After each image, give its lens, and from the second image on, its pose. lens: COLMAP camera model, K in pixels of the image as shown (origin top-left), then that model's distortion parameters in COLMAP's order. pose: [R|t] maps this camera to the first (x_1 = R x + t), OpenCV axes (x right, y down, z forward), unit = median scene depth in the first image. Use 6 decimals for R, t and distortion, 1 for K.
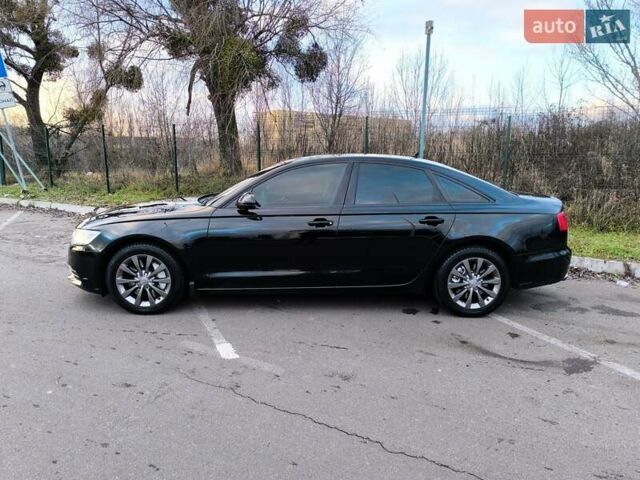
lens RADIAL K [[438.2, 0, 317.4], [0, 438.2, 241.5], [0, 0, 1]] dist [0.044713, -0.047604]
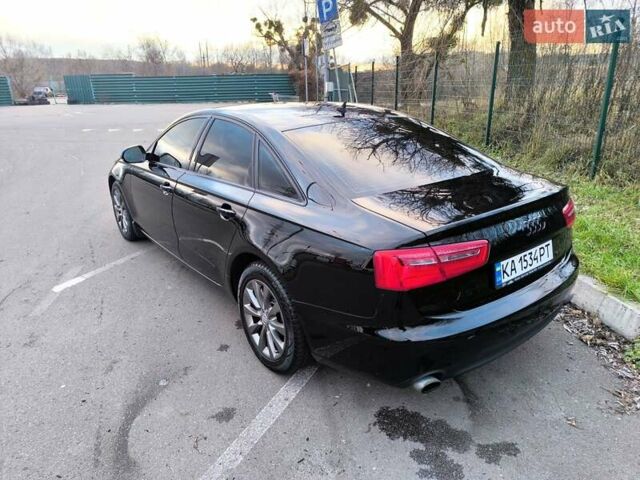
lens RADIAL K [[438.2, 0, 317.4], [0, 438.2, 241.5], [0, 0, 1]] dist [0.044713, -0.047604]
pose [[0.591343, 0.254968, -0.765052, 0.782099], [-0.126472, 0.966284, 0.224277, -0.153007], [0.796441, -0.035867, 0.603651, 0.612596]]
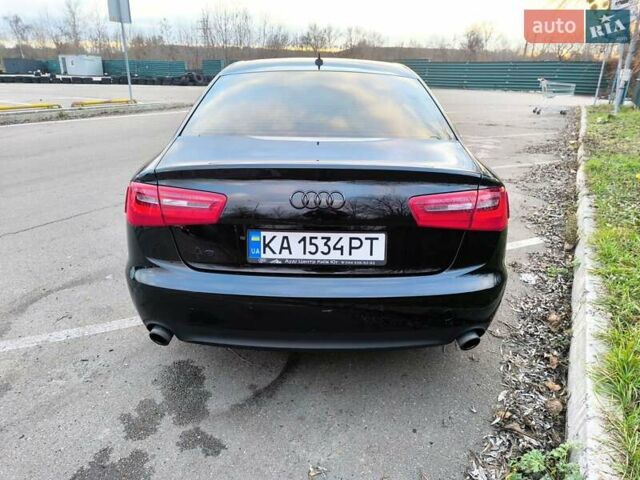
lens RADIAL K [[439.5, 0, 315.1], [0, 439.5, 232.1], [0, 0, 1]] dist [0.045921, -0.051138]
pose [[-0.032888, 0.331598, -0.942847, 0.904032], [-0.202879, 0.921503, 0.331168, -0.187665], [0.978651, 0.202175, 0.036968, 1.078379]]
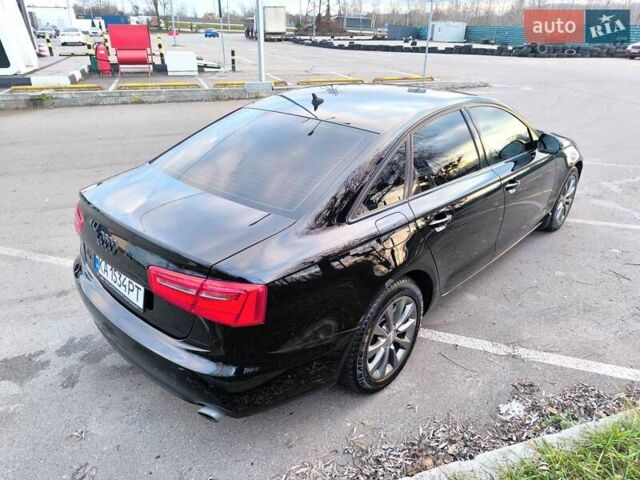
lens RADIAL K [[436.1, 0, 317.4], [0, 436.1, 237.5], [0, 0, 1]] dist [0.046783, -0.050974]
pose [[-0.705576, 0.289942, -0.646604, 0.689822], [-0.147475, 0.832407, 0.534182, -0.372891], [0.693119, 0.472263, -0.544567, 1.485744]]
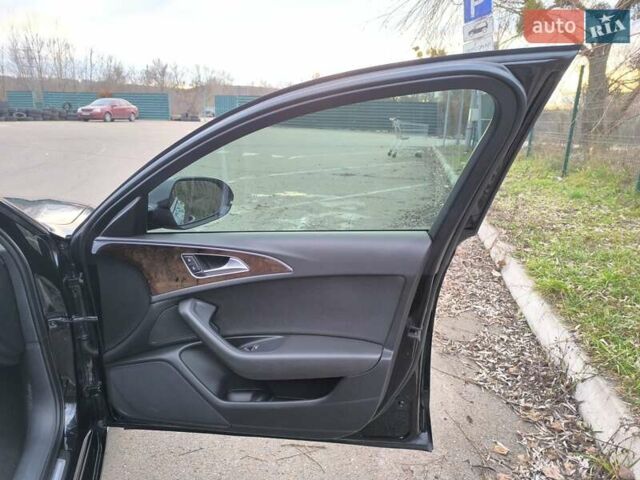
lens RADIAL K [[436.1, 0, 317.4], [0, 436.1, 237.5], [0, 0, 1]] dist [0.046783, -0.050974]
pose [[0.279214, 0.261501, -0.923936, 0.108108], [-0.206840, 0.955994, 0.208067, -0.230908], [0.937687, 0.133011, 0.321016, 1.319235]]
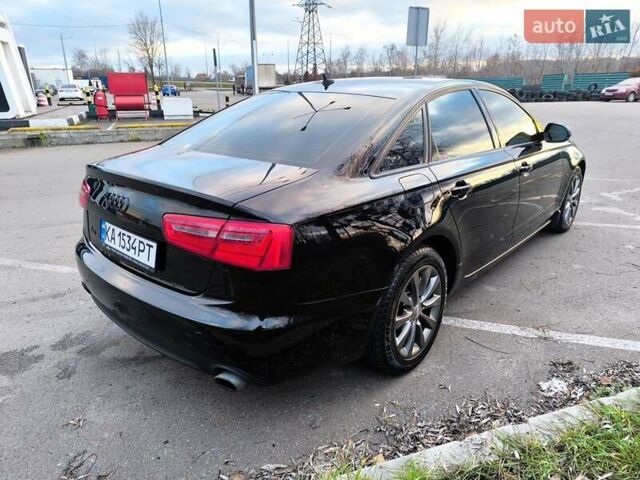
lens RADIAL K [[436.2, 0, 314.5], [0, 436.2, 231.1], [0, 0, 1]] dist [0.042010, -0.044765]
pose [[-0.690356, 0.221418, -0.688754, 0.719243], [-0.135523, 0.895585, 0.423747, -0.274370], [0.710663, 0.385878, -0.588265, 1.489231]]
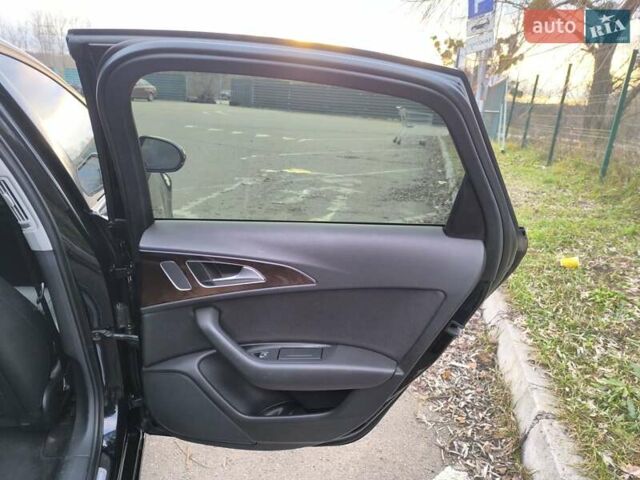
lens RADIAL K [[437.4, 0, 316.1], [0, 437.4, 240.4], [0, 0, 1]] dist [0.040987, -0.051217]
pose [[0.243183, 0.304014, -0.921107, 0.311577], [-0.243520, 0.938335, 0.245408, -0.222678], [0.938914, 0.164628, 0.302221, 1.300933]]
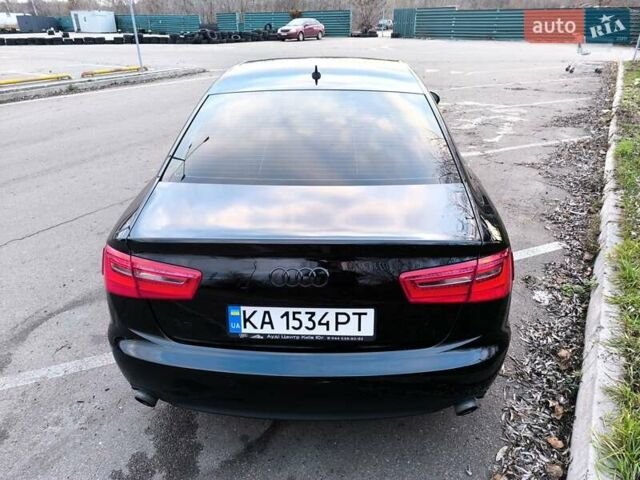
lens RADIAL K [[438.2, 0, 317.4], [0, 438.2, 241.5], [0, 0, 1]] dist [0.044713, -0.047604]
pose [[-0.070370, 0.440554, -0.894964, 0.836572], [-0.179472, 0.876956, 0.445801, -0.267600], [0.981243, 0.191992, 0.017356, 1.091205]]
